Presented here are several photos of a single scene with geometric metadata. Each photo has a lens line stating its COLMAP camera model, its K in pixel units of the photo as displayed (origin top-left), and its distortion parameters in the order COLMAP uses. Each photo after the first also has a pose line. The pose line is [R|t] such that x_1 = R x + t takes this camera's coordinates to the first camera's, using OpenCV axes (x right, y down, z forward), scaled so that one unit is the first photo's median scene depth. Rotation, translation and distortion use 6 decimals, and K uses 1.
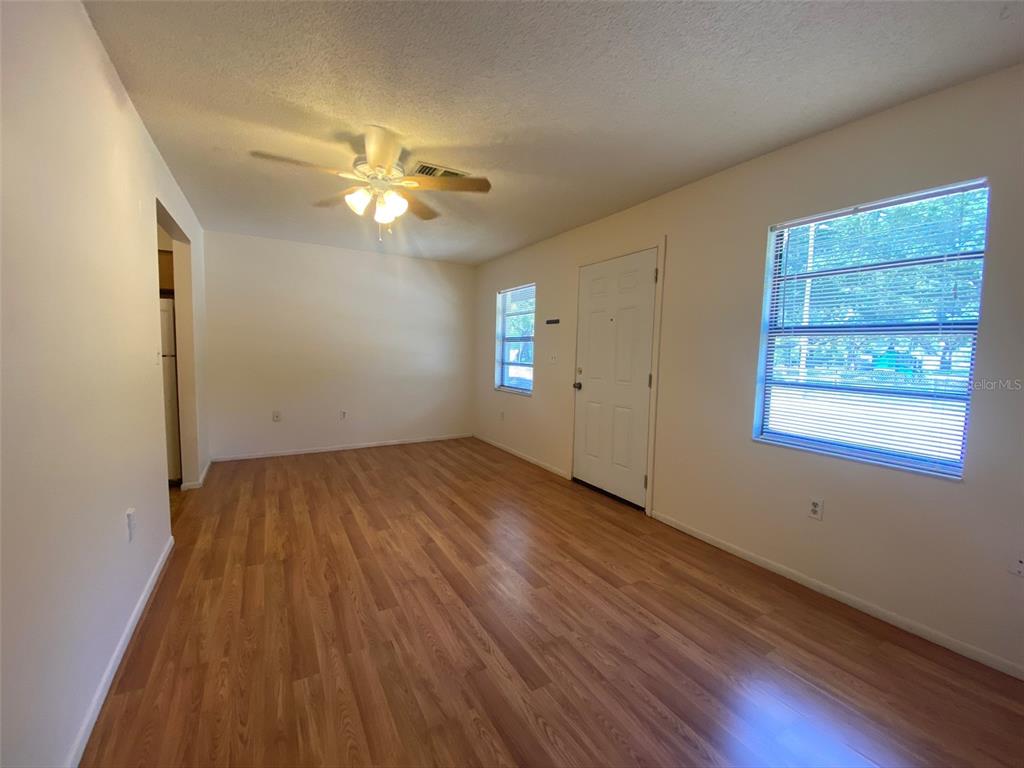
lens RADIAL K [[403.8, 0, 512.0], [0, 403.8, 384.0], [0, 0, 1]] dist [0.025843, -0.000046]
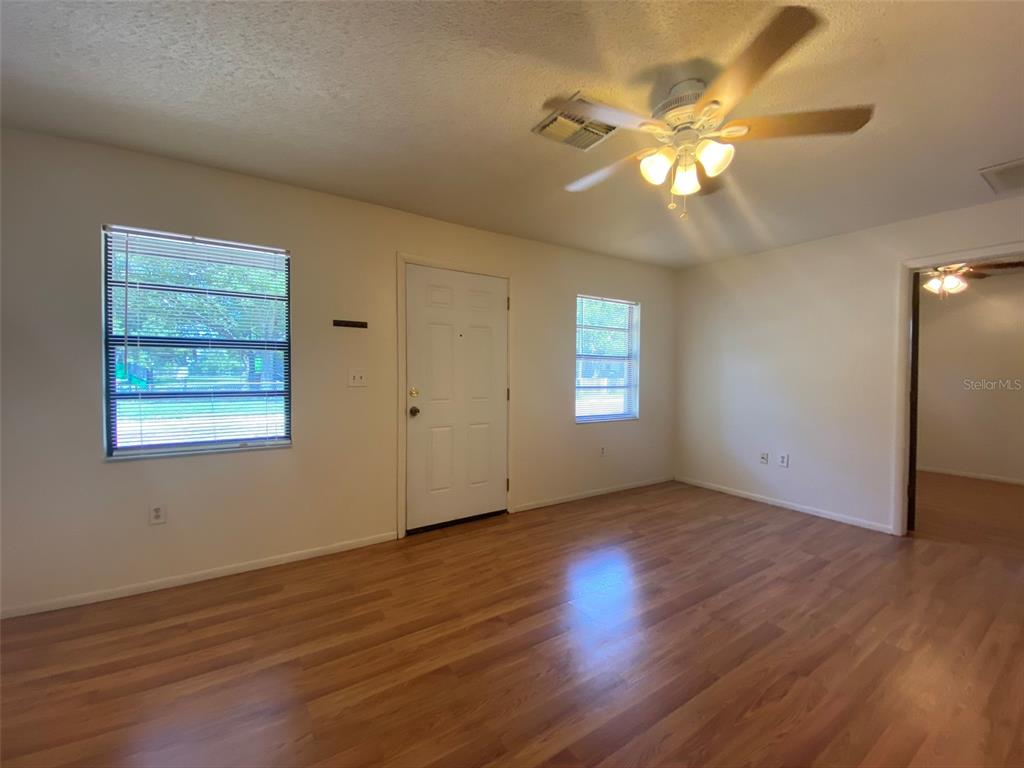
lens RADIAL K [[416.2, 0, 512.7], [0, 416.2, 373.0], [0, 0, 1]] dist [0.023235, -0.000199]
pose [[-0.038356, -0.036661, 0.998591, -0.786468], [0.063487, 0.997218, 0.039049, -0.107640], [-0.997245, 0.064896, -0.035922, 0.984744]]
